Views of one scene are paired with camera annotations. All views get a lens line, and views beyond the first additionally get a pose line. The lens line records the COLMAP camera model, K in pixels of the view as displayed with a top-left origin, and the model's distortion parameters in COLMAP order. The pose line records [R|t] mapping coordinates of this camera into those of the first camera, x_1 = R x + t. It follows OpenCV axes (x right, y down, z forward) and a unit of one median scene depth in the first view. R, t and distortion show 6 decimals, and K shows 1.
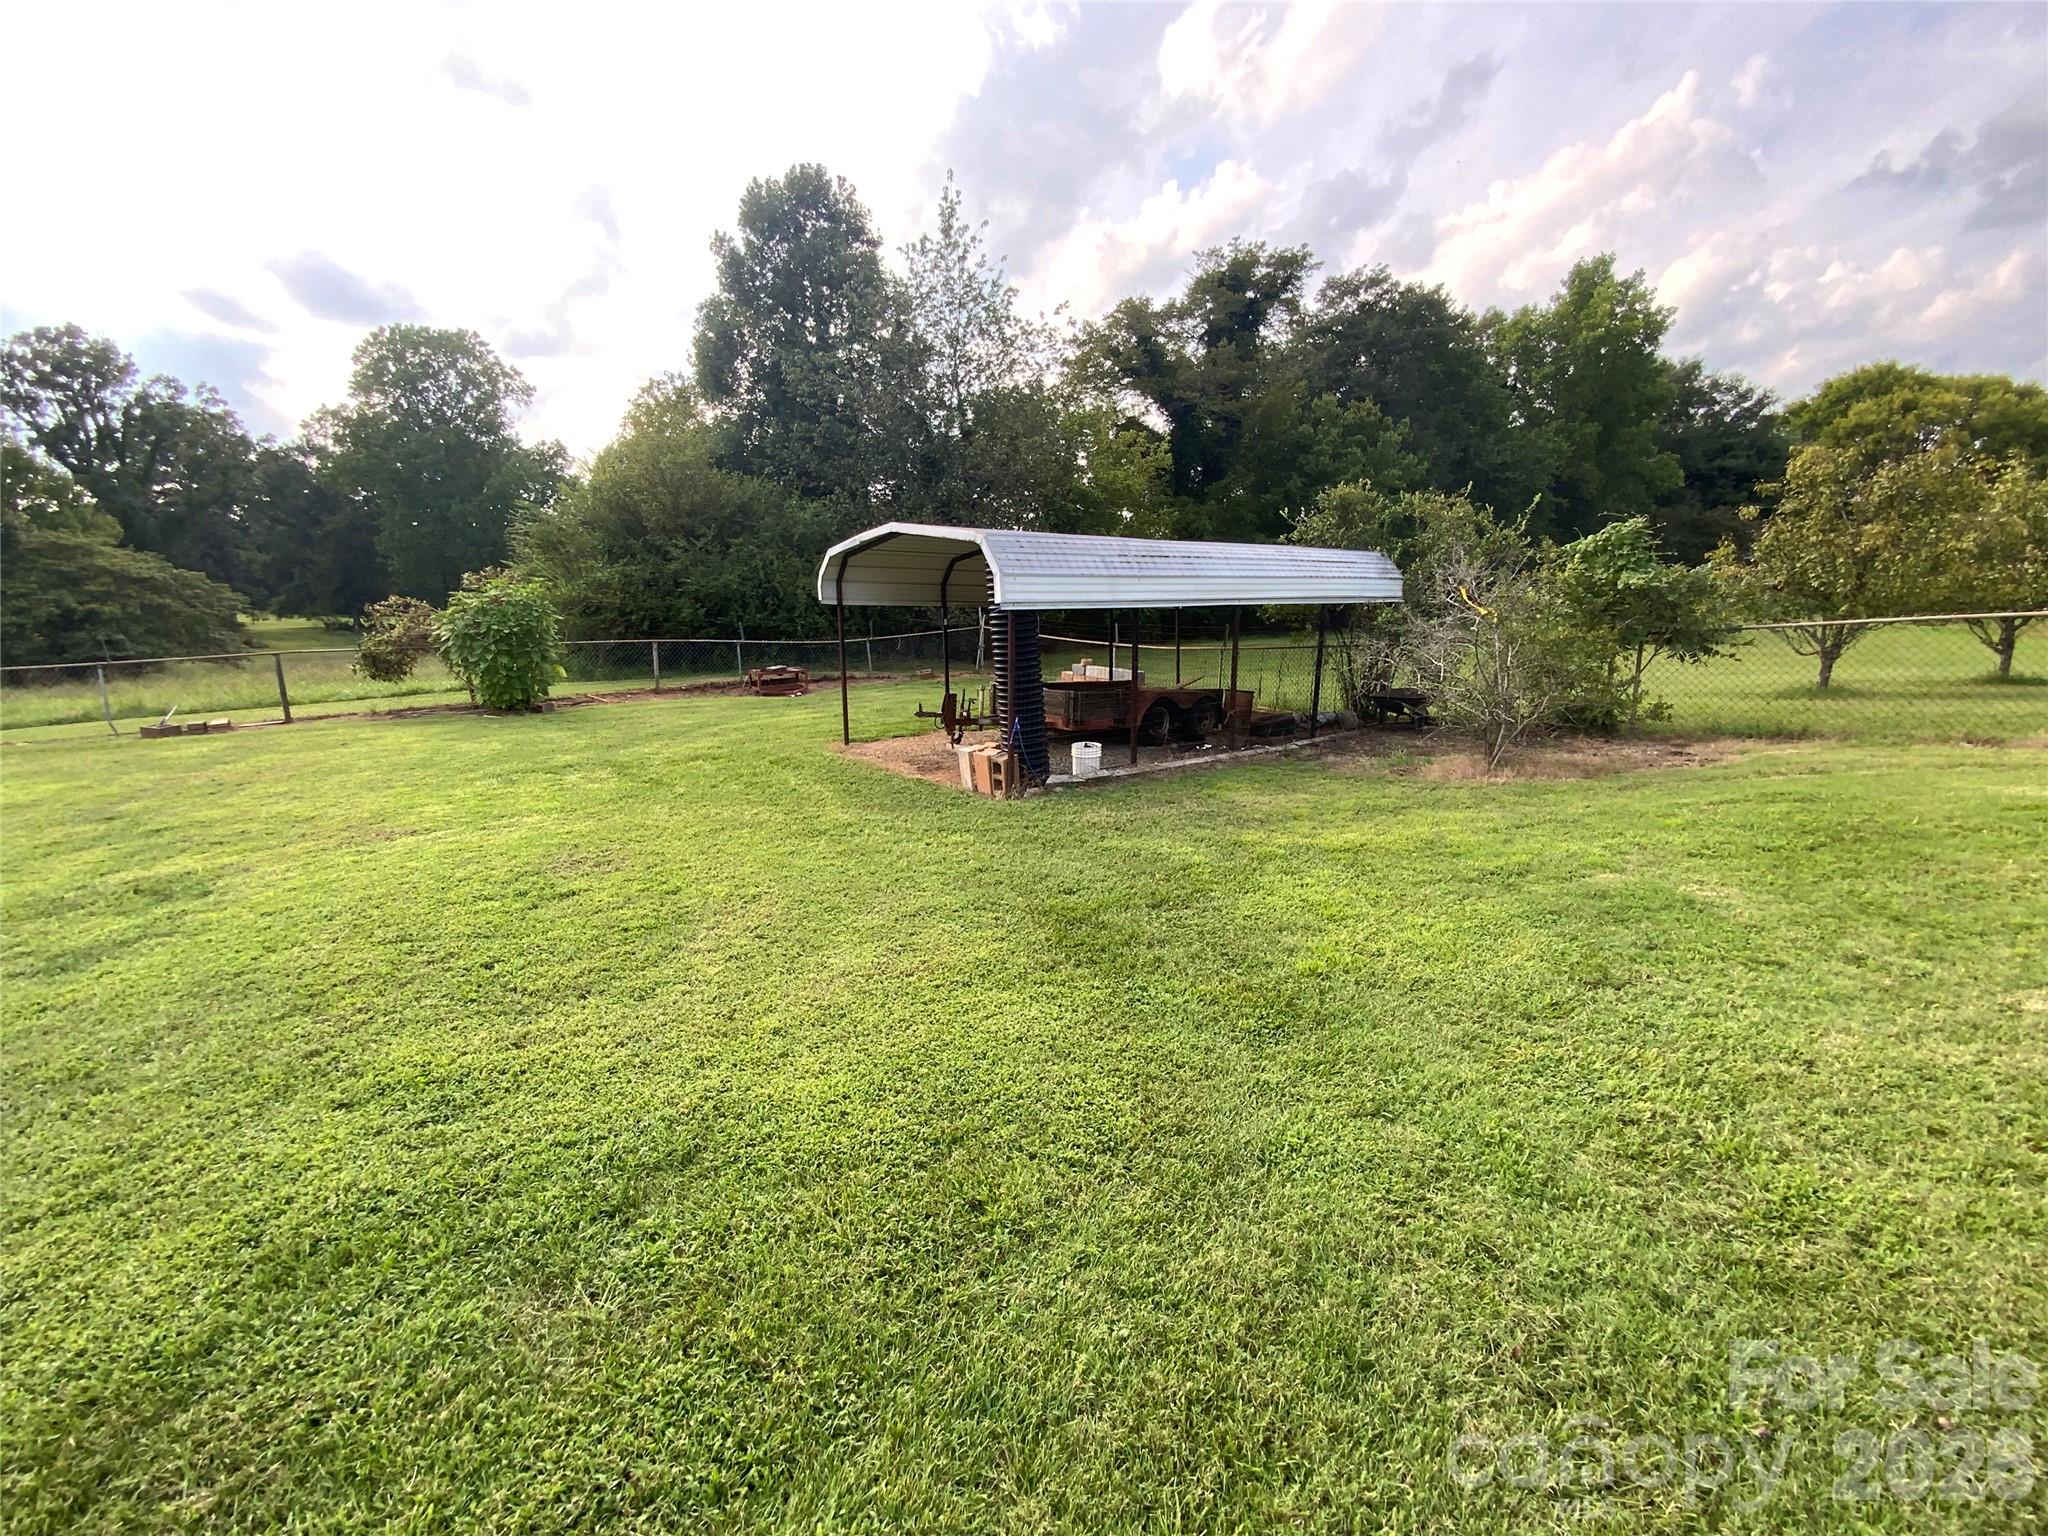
lens RADIAL K [[827.9, 0, 1018.2], [0, 827.9, 771.5], [0, 0, 1]] dist [0.022410, -0.019827]
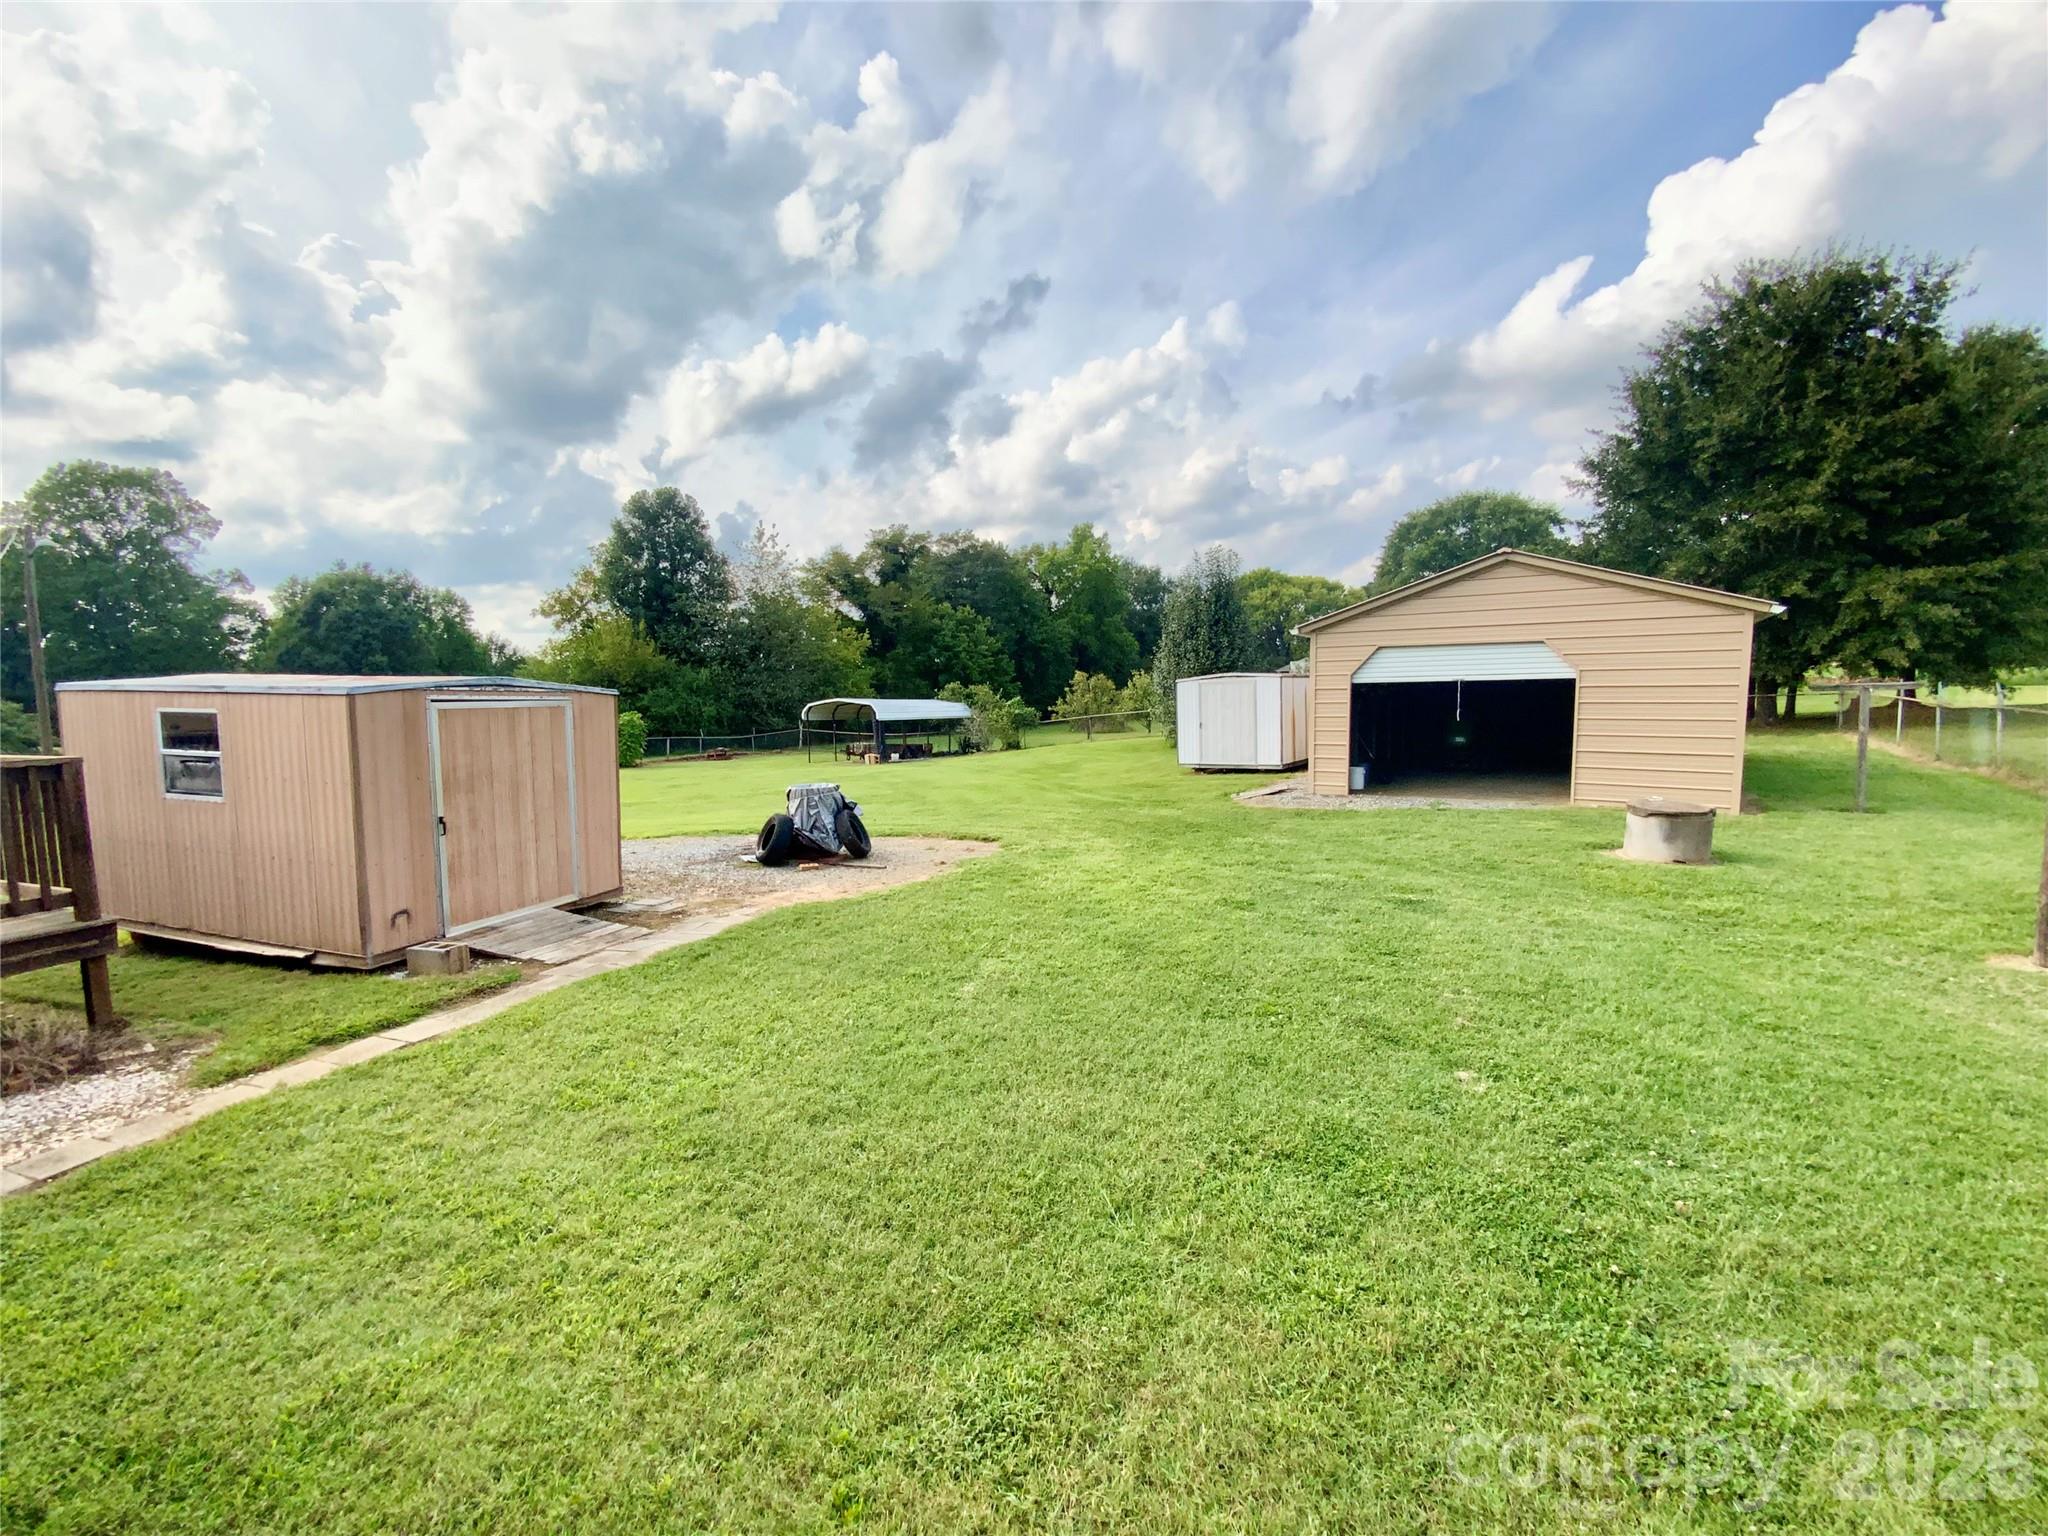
lens RADIAL K [[827.9, 0, 1018.2], [0, 827.9, 771.5], [0, 0, 1]] dist [0.022410, -0.019827]
pose [[0.914396, -0.040399, 0.402801, -0.245403], [0.093152, 0.989305, -0.112241, 0.137418], [-0.393958, 0.140154, 0.908380, -0.702023]]
